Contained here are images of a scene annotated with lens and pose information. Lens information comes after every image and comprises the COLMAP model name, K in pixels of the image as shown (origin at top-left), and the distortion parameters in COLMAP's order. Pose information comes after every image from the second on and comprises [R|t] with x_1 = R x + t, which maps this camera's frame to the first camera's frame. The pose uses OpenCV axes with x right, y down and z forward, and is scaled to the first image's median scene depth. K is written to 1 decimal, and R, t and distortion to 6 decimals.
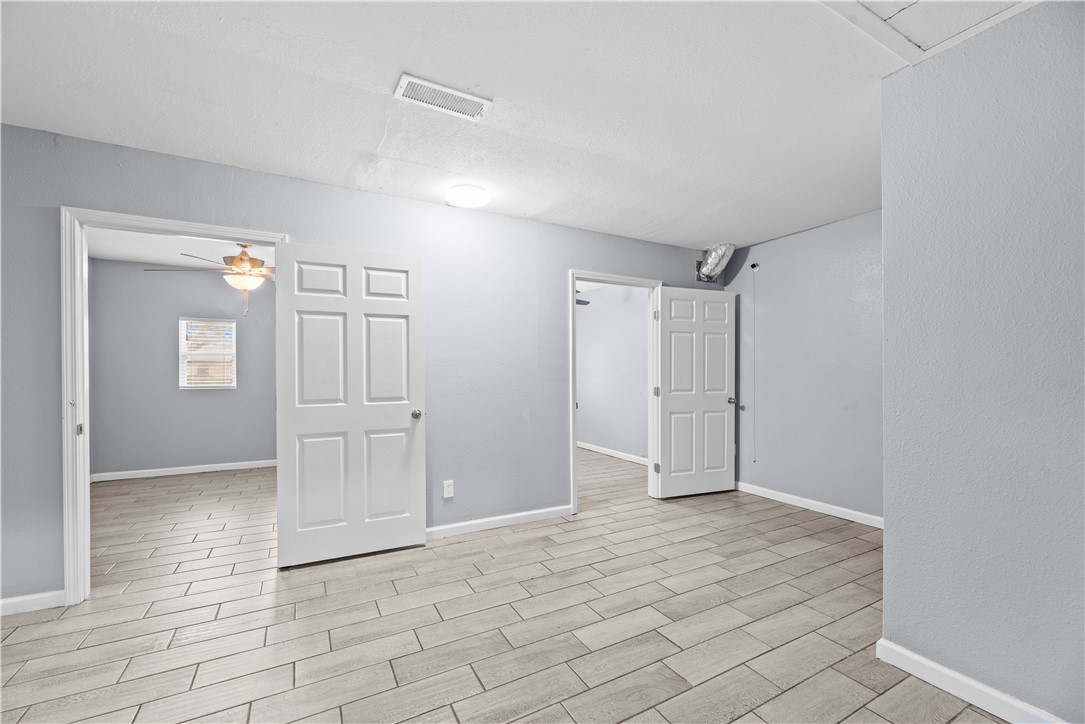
lens RADIAL K [[441.4, 0, 539.1], [0, 441.4, 370.2], [0, 0, 1]] dist [-0.009196, 0.000409]
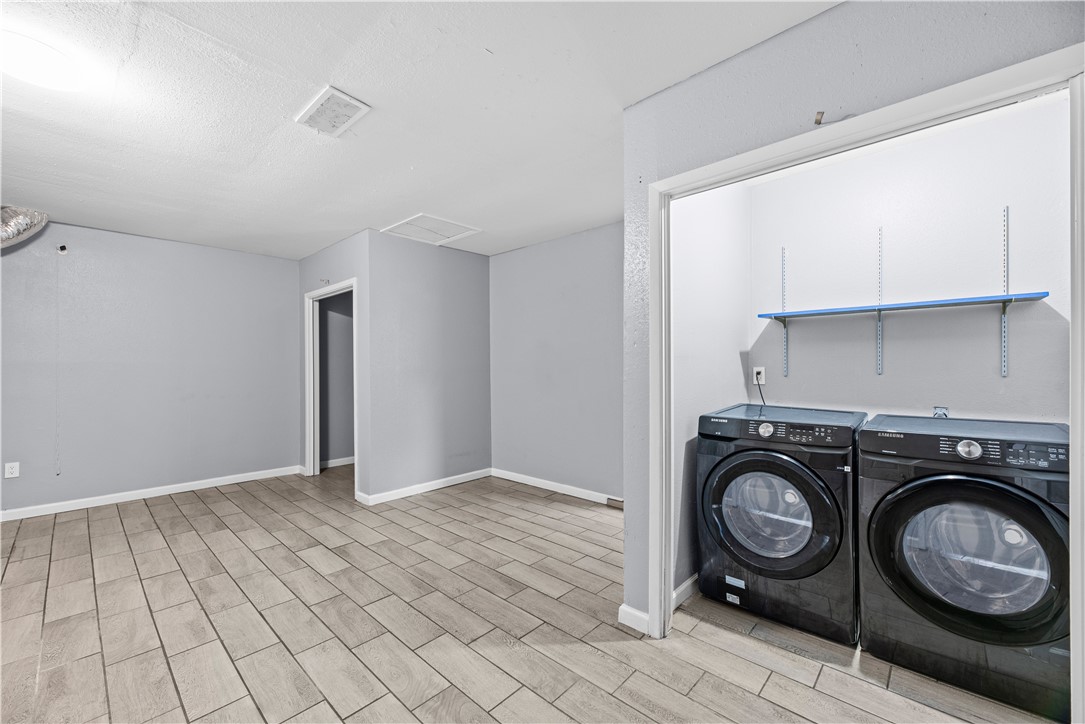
lens RADIAL K [[441.4, 0, 540.5], [0, 441.4, 366.8], [0, 0, 1]] dist [-0.009196, 0.000409]
pose [[-0.321889, -0.002572, 0.946774, -1.038567], [-0.001134, 0.999997, 0.002331, -0.007380], [-0.946777, -0.000323, -0.321891, 0.642934]]
